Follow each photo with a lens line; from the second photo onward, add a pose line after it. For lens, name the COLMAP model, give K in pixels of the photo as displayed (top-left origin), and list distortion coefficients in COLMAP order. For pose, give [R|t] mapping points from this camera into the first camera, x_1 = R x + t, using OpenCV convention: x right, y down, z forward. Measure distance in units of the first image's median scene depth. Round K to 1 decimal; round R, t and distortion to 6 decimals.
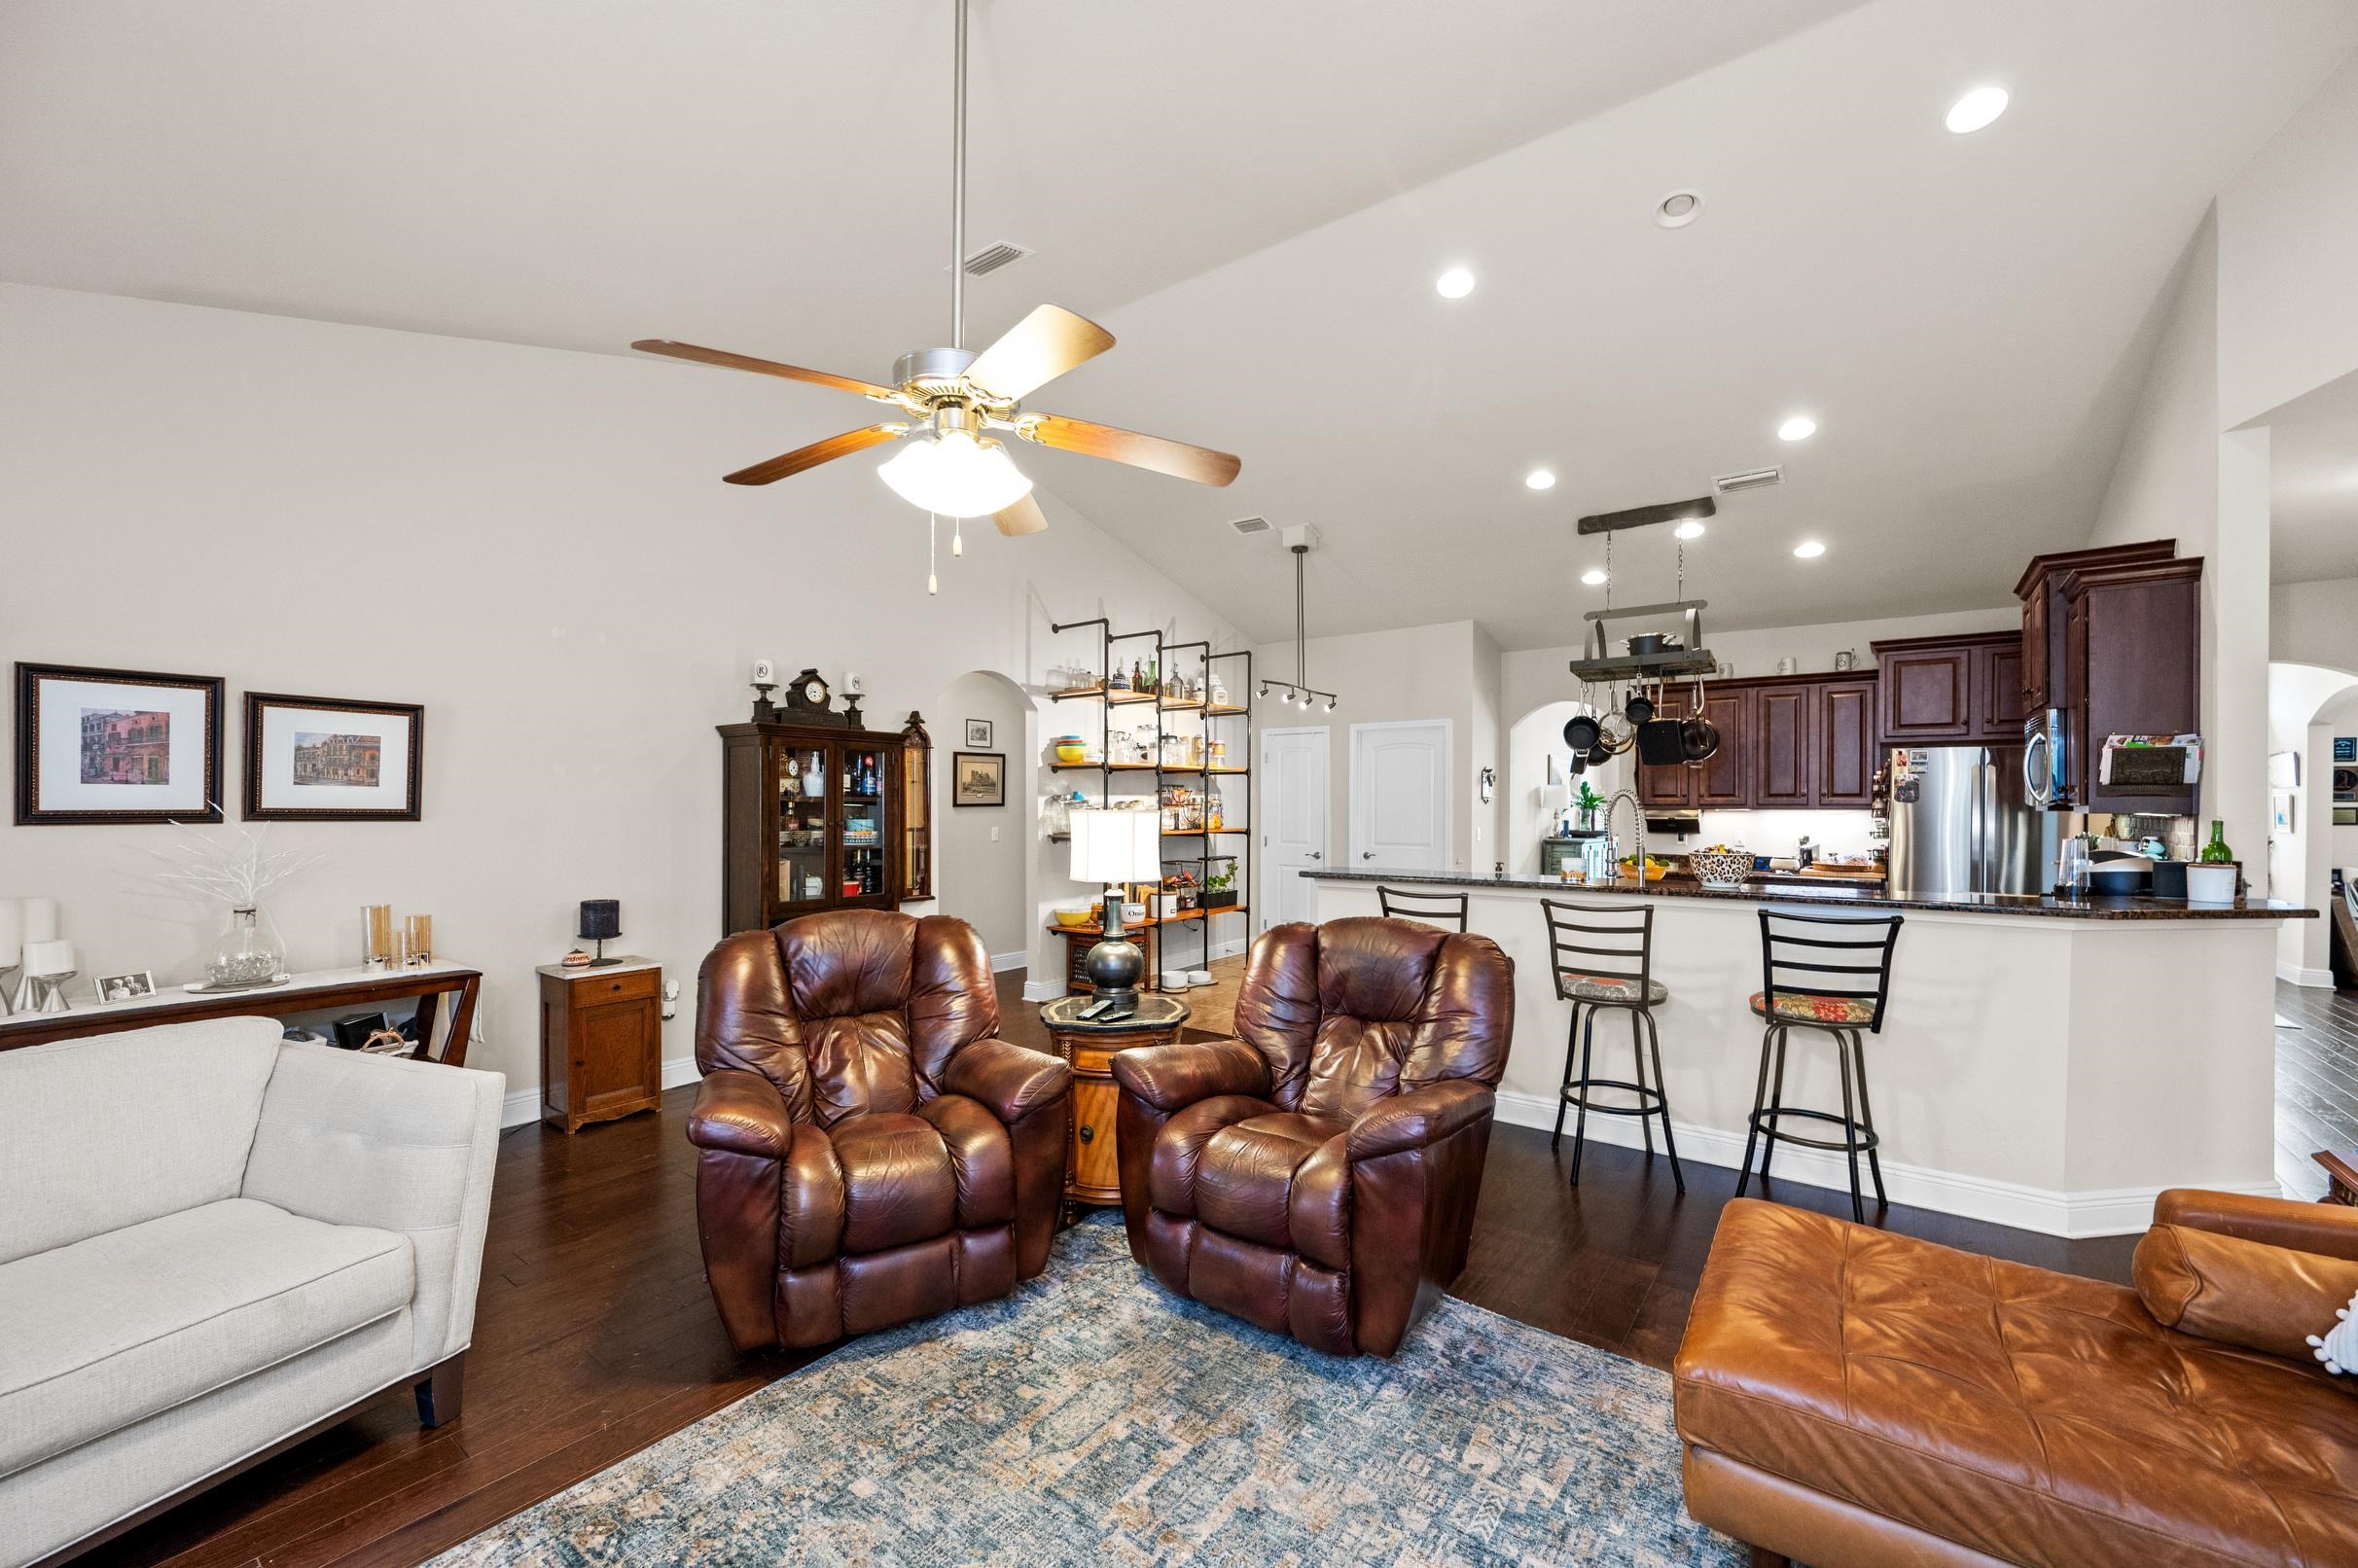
lens RADIAL K [[933.0, 0, 1173.5], [0, 933.0, 795.6], [0, 0, 1]] dist [0.000470, 0.000139]
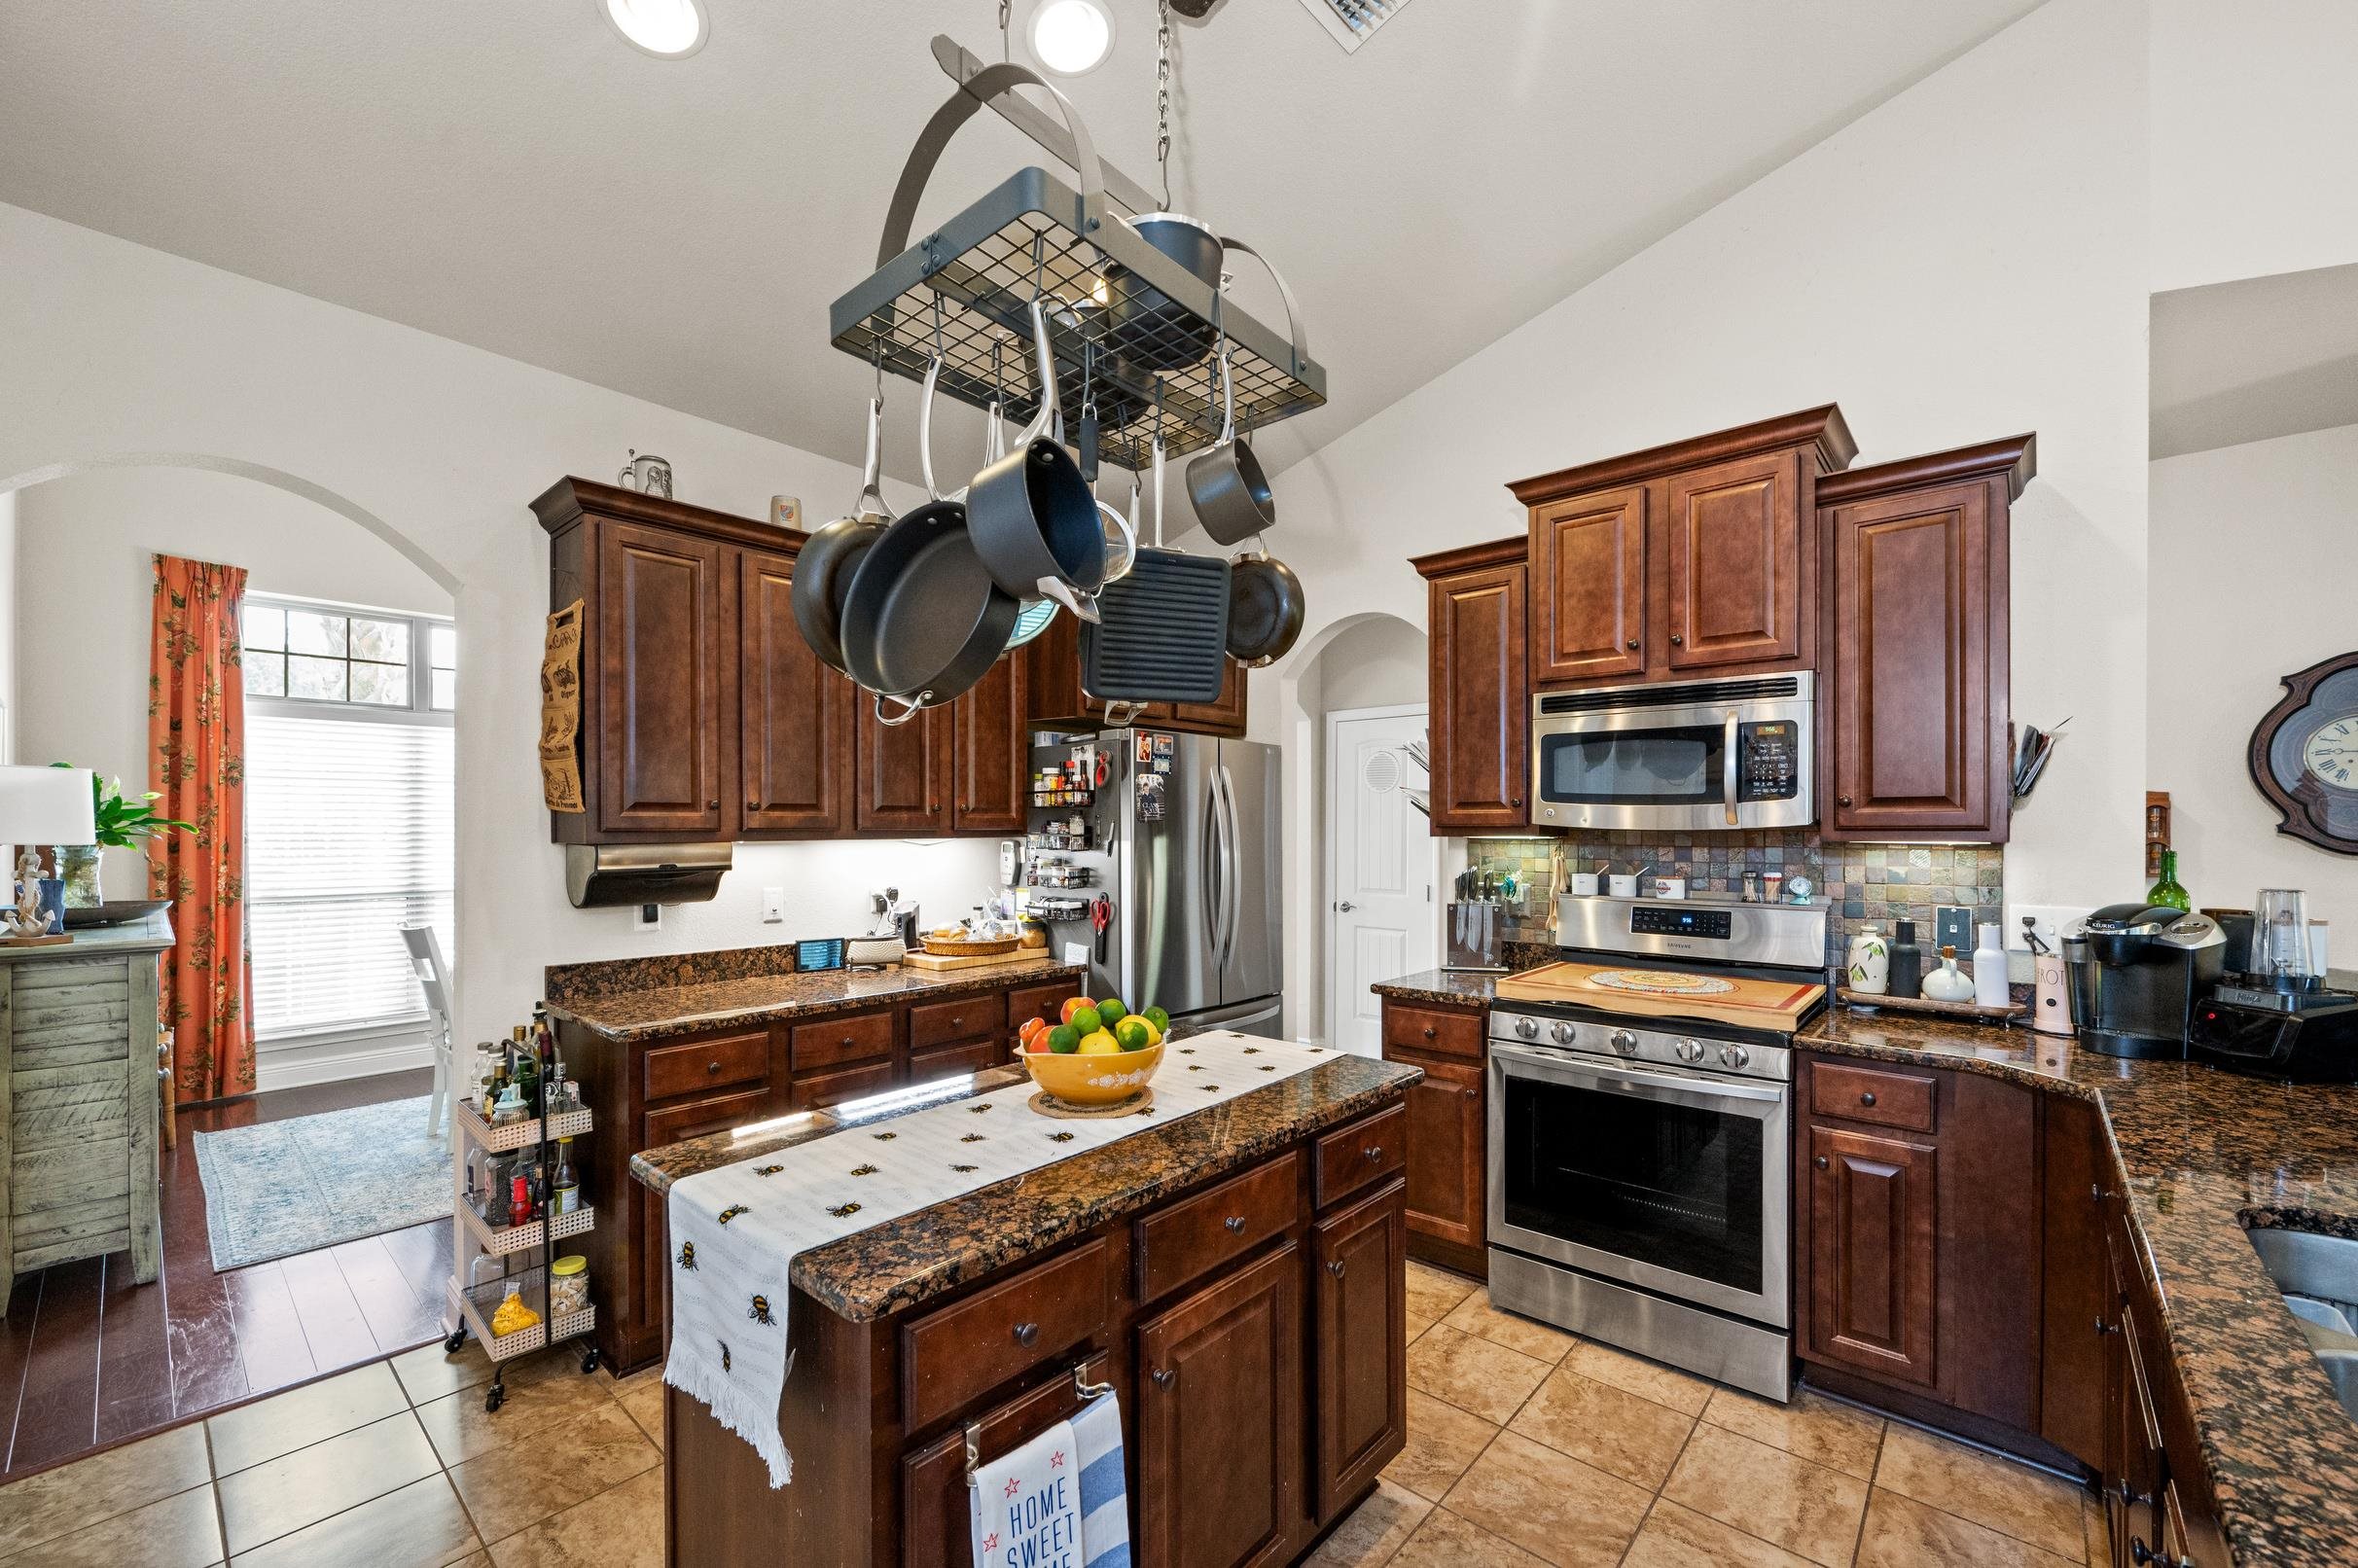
lens RADIAL K [[912.6, 0, 1170.9], [0, 912.6, 834.0], [0, 0, 1]] dist [-0.000213, -0.000012]
pose [[0.103687, -0.011485, 0.994544, 0.316527], [-0.008172, 0.999890, 0.012398, 0.008251], [-0.994576, -0.009413, 0.103582, 1.270569]]
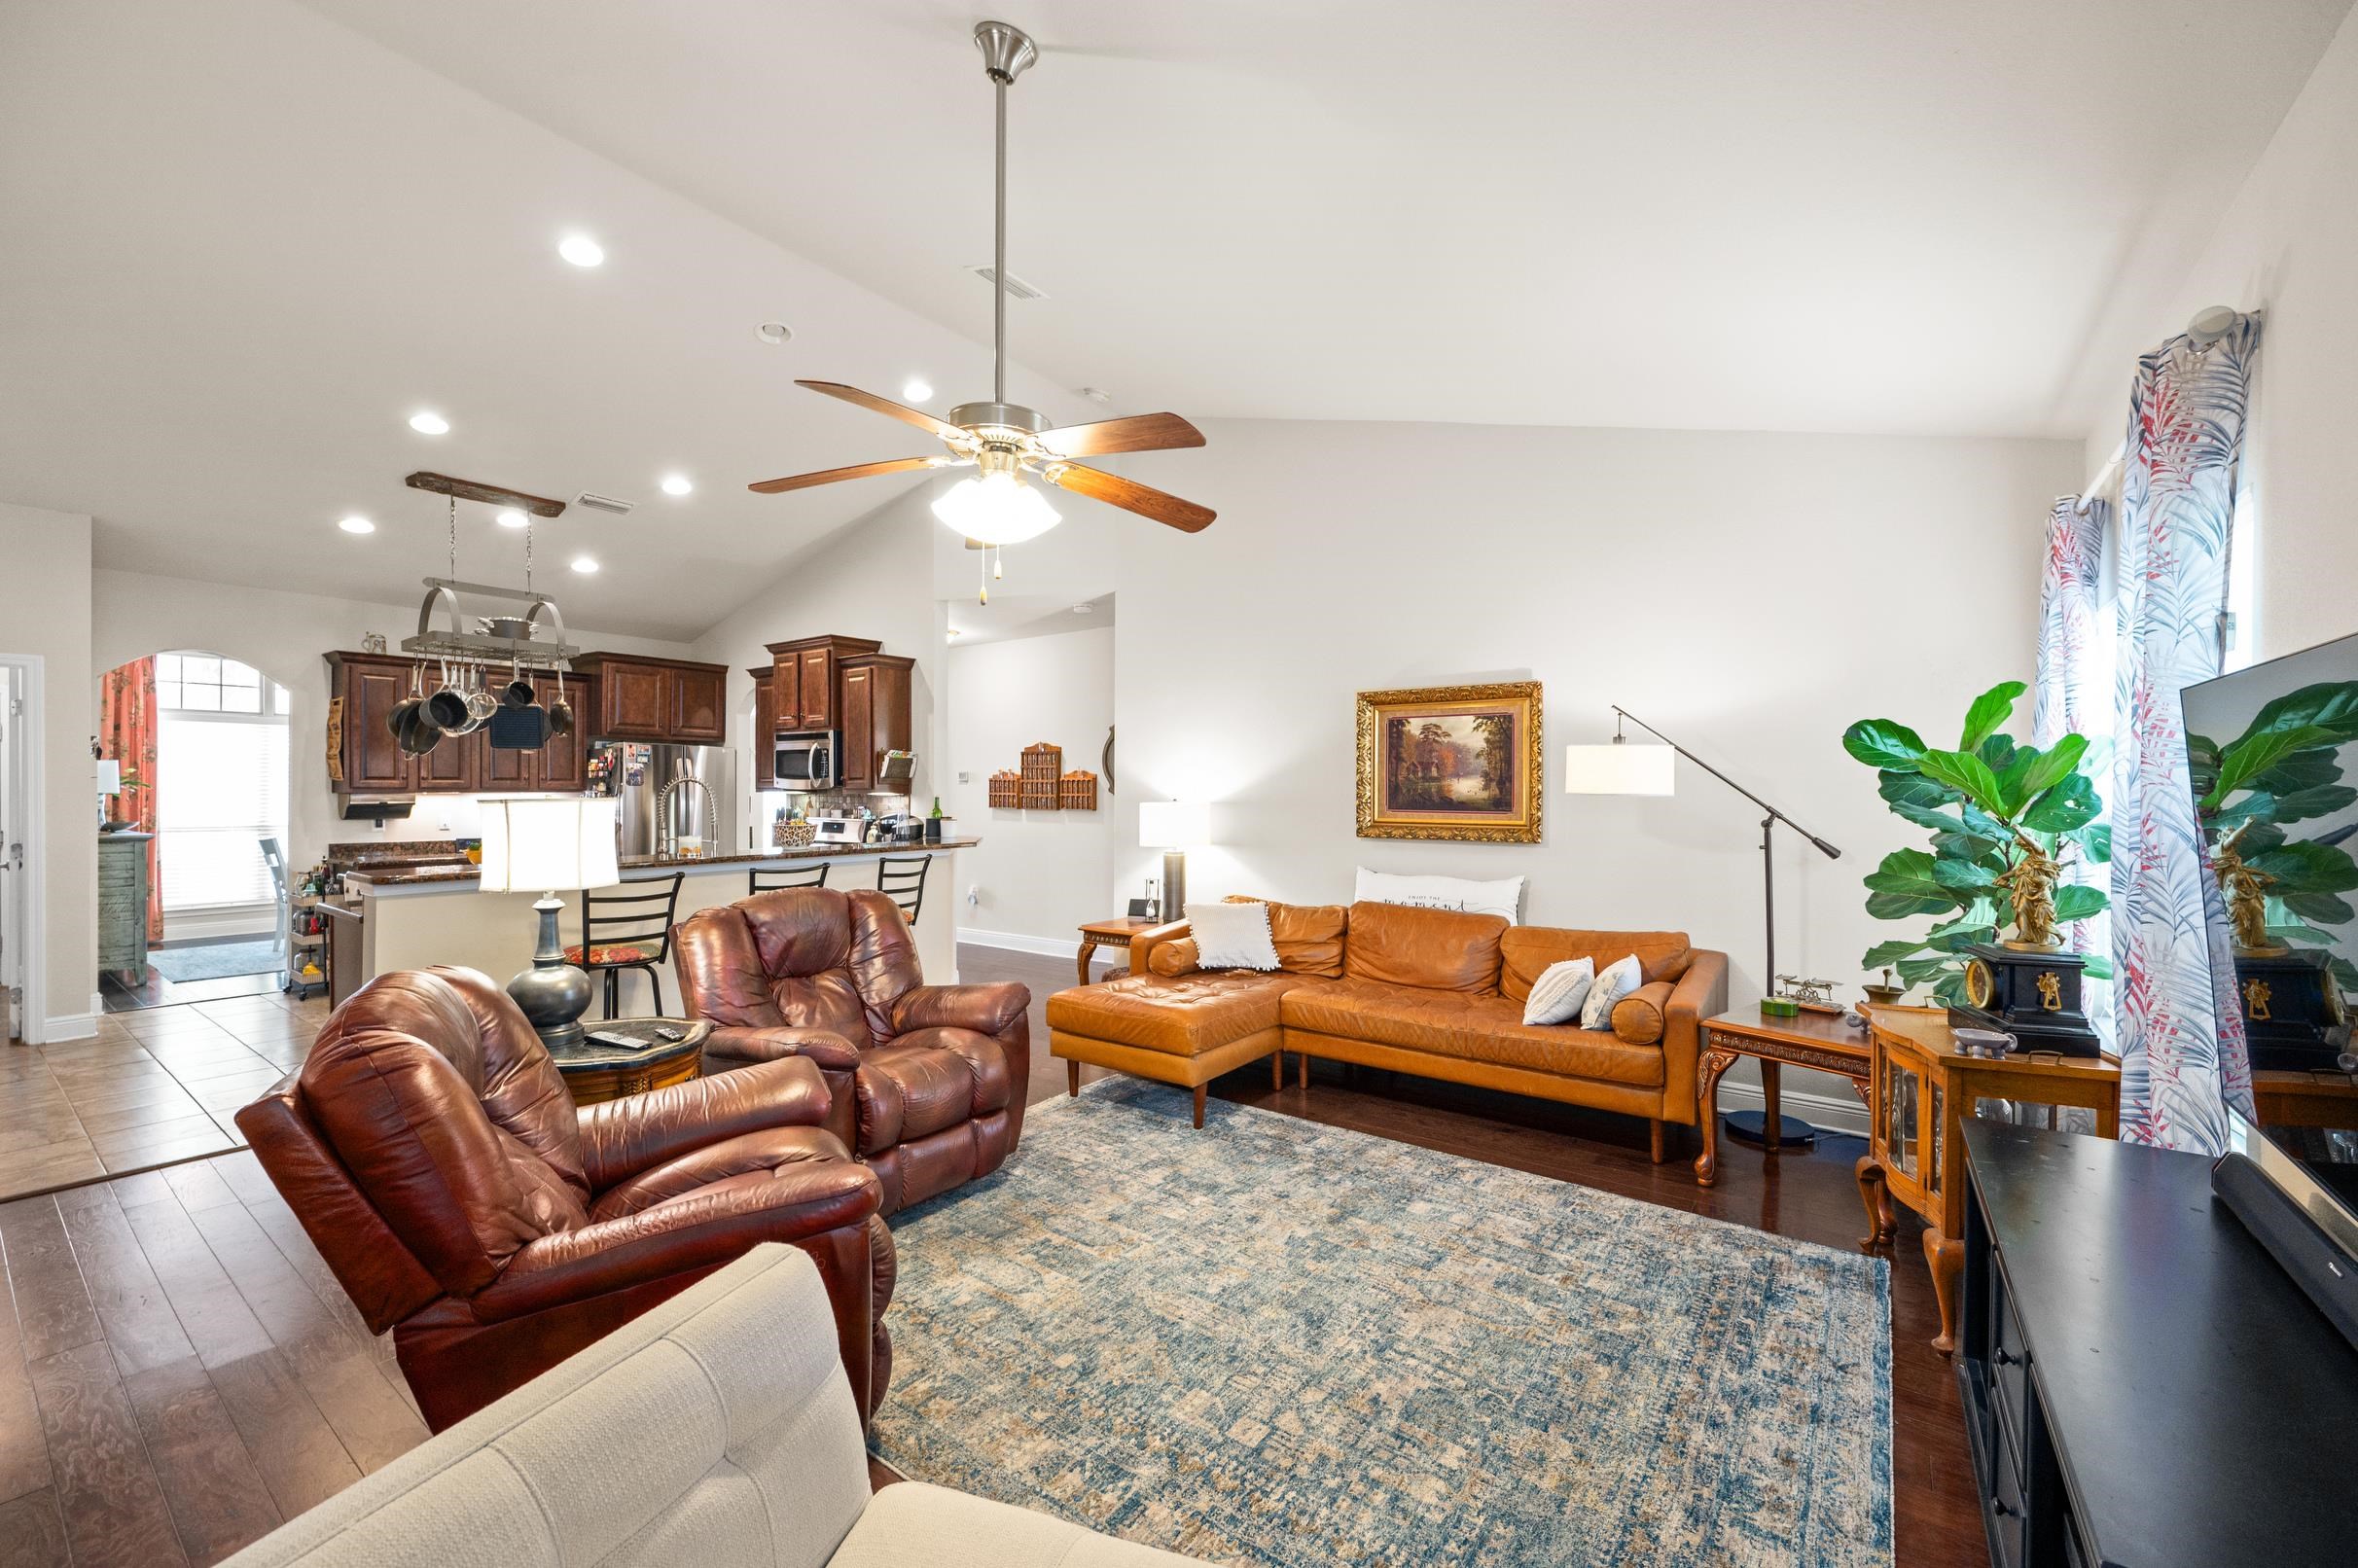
lens RADIAL K [[933.0, 0, 1173.5], [0, 933.0, 795.6], [0, 0, 1]] dist [0.000470, 0.000139]
pose [[0.013913, -0.009525, 0.999858, -0.626328], [-0.012080, 0.999880, 0.009693, -0.001585], [-0.999830, -0.012213, 0.013797, 0.347976]]
